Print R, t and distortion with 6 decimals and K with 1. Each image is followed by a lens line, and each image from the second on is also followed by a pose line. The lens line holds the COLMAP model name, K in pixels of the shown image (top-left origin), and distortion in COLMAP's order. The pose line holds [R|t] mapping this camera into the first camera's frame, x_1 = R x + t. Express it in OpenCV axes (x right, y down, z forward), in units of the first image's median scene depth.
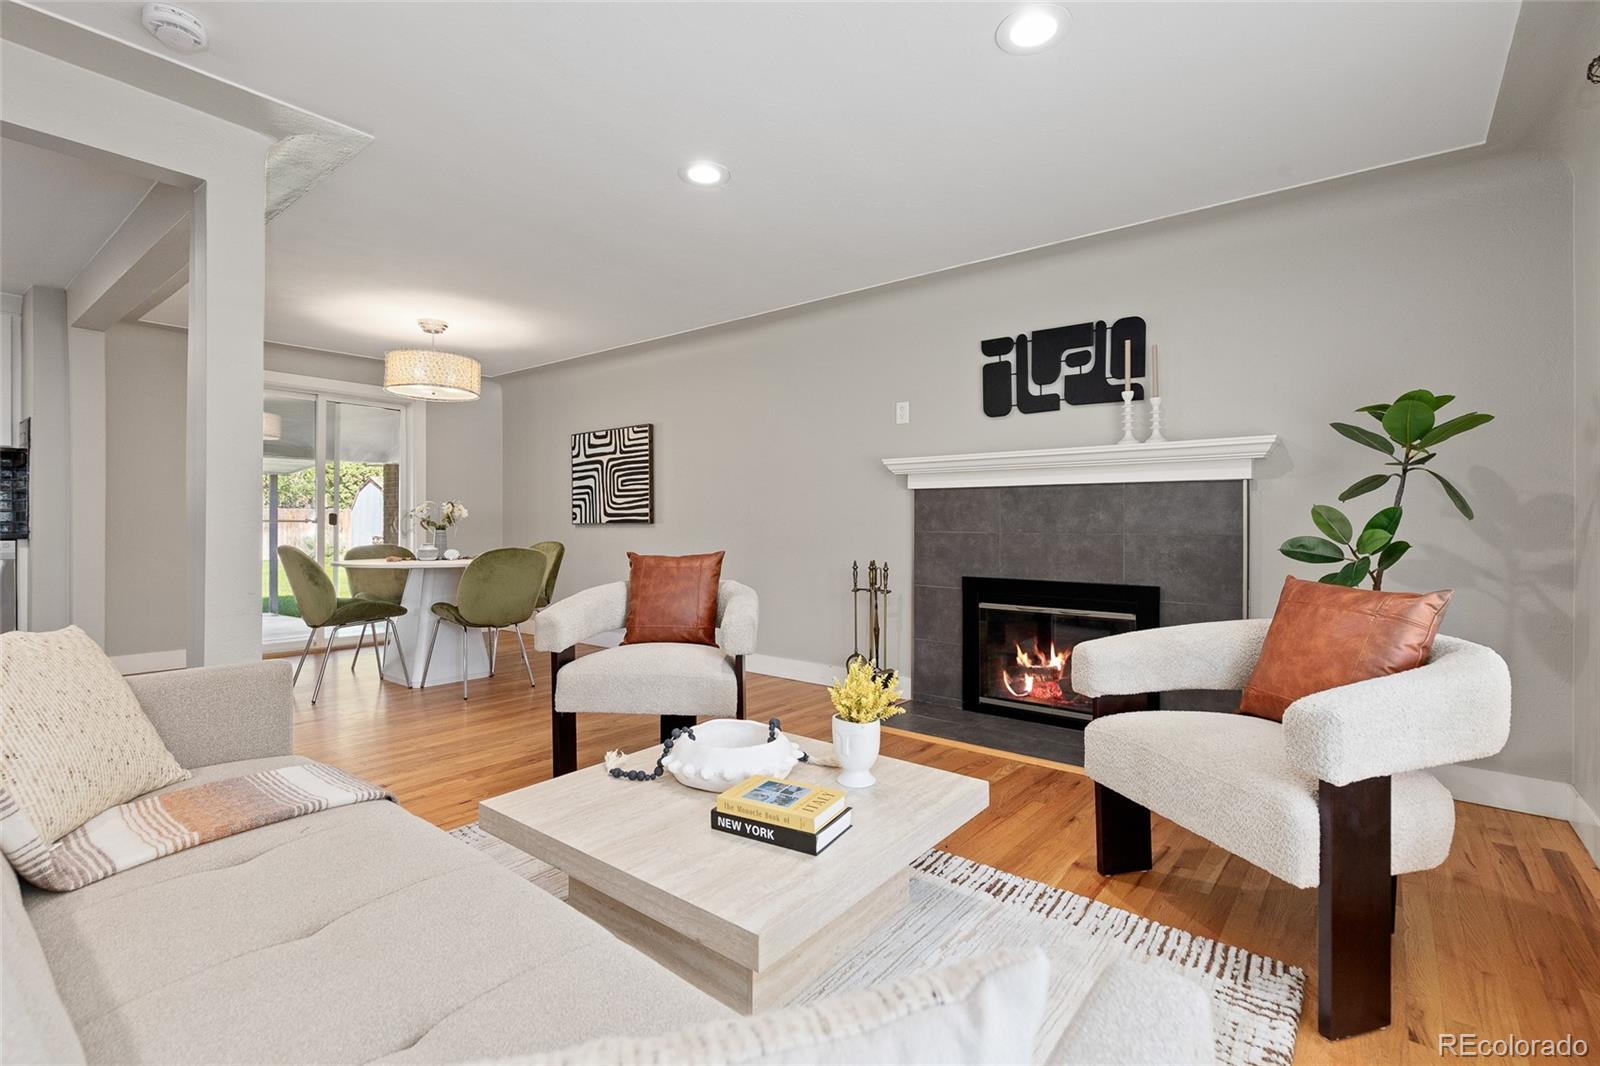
lens RADIAL K [[730.4, 0, 792.7], [0, 730.4, 527.1], [0, 0, 1]] dist [0.010831, -0.003588]
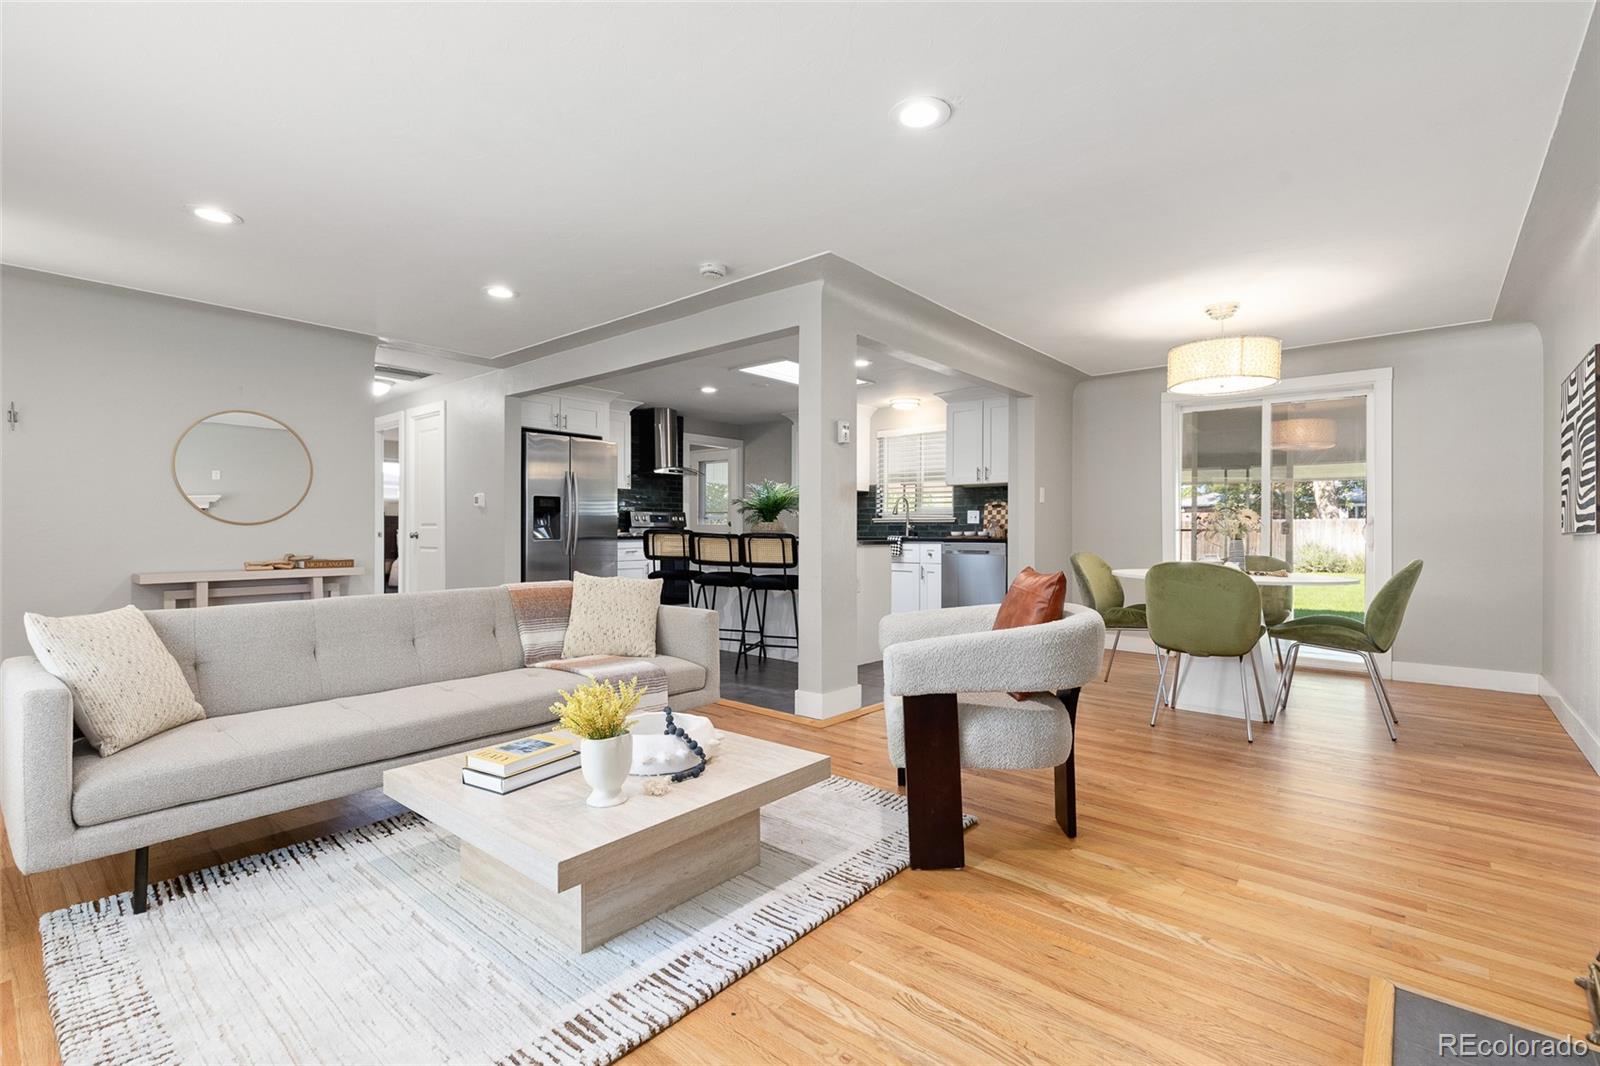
lens RADIAL K [[730.4, 0, 792.4], [0, 730.4, 531.1], [0, 0, 1]] dist [0.010831, -0.003588]
pose [[-0.034356, 0.000184, -0.999410, 0.421333], [-0.005415, 0.999985, 0.000370, -0.004022], [0.999395, 0.005425, -0.034354, 0.514887]]
